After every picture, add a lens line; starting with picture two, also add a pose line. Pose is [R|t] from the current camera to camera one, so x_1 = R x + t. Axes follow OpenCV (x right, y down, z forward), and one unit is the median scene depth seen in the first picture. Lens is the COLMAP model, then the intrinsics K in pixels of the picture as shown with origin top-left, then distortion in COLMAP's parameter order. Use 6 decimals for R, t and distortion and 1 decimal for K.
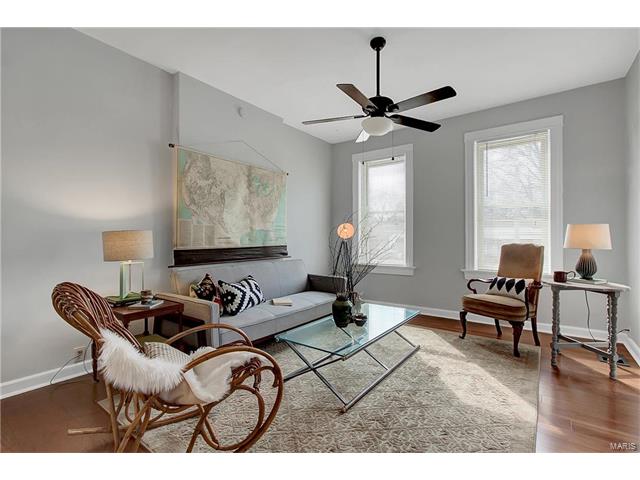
lens RADIAL K [[296.2, 0, 324.6], [0, 296.2, 237.1], [0, 0, 1]] dist [-0.003524, 0.000339]
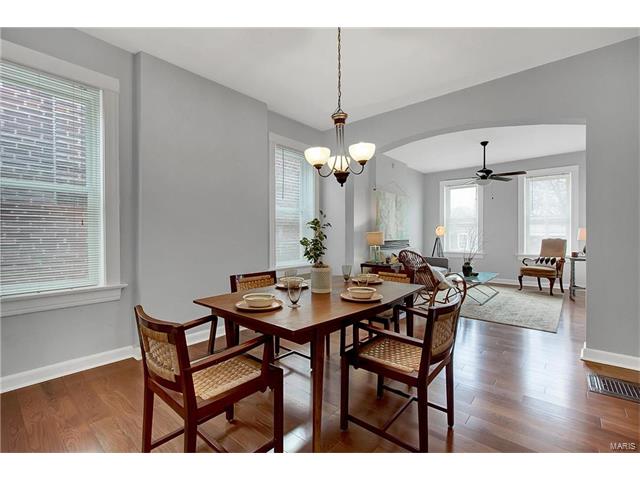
lens RADIAL K [[296.2, 0, 317.7], [0, 296.2, 236.9], [0, 0, 1]] dist [-0.003524, 0.000339]
pose [[0.997808, 0.005898, -0.065909, -0.651198], [-0.005608, 0.999974, 0.004578, 0.010699], [0.065934, -0.004199, 0.997815, -0.892294]]
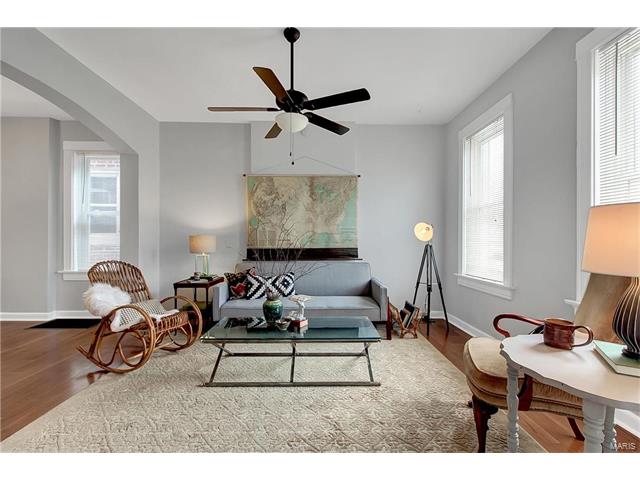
lens RADIAL K [[296.2, 0, 320.8], [0, 296.2, 240.5], [0, 0, 1]] dist [-0.003524, 0.000339]
pose [[0.608338, 0.004255, -0.793667, 0.711559], [-0.000564, 0.999988, 0.004930, -0.001525], [0.793678, -0.002551, 0.608332, 0.356740]]
